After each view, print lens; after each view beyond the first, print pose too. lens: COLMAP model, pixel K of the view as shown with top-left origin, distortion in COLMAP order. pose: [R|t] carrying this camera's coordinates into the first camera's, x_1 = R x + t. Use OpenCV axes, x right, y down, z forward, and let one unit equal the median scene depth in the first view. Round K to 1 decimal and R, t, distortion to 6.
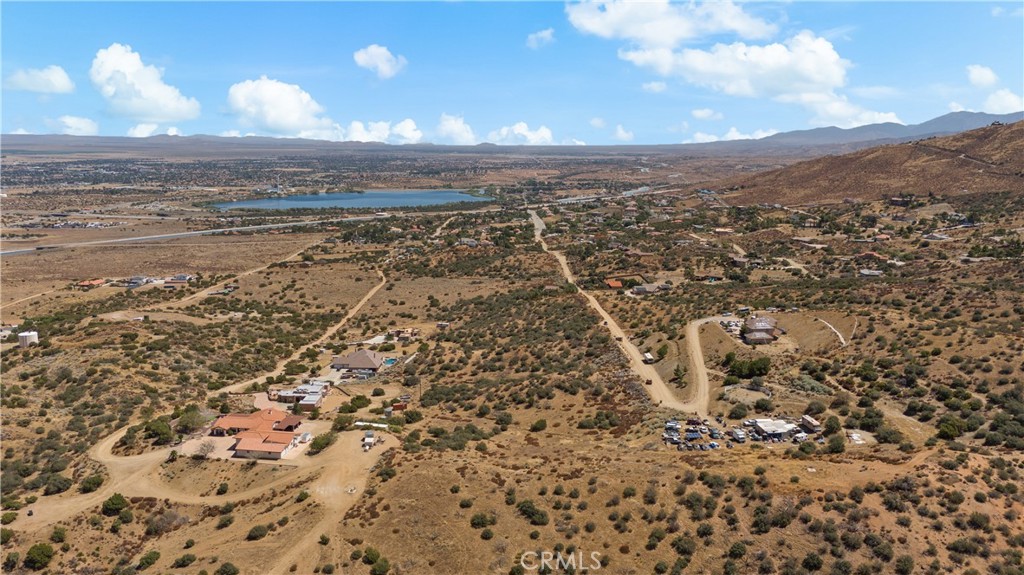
lens RADIAL K [[754.1, 0, 514.1], [0, 754.1, 289.8], [0, 0, 1]] dist [0.068860, -0.060505]
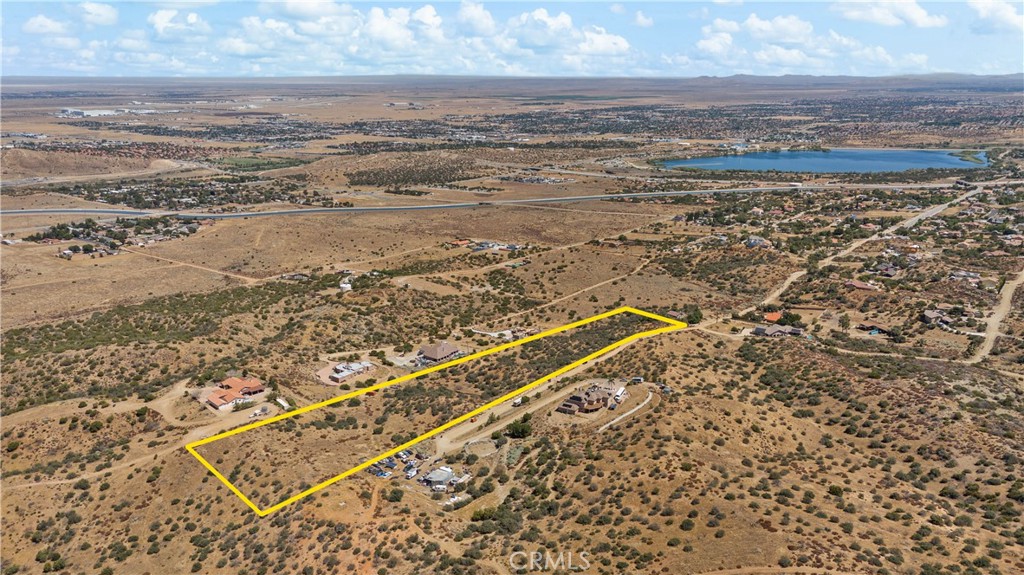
lens RADIAL K [[754.1, 0, 514.1], [0, 754.1, 289.8], [0, 0, 1]] dist [0.068860, -0.060505]
pose [[0.785819, 0.153325, -0.599149, 0.370858], [-0.107076, 0.987881, 0.112367, -0.096525], [0.609117, -0.024146, 0.792713, 0.005165]]
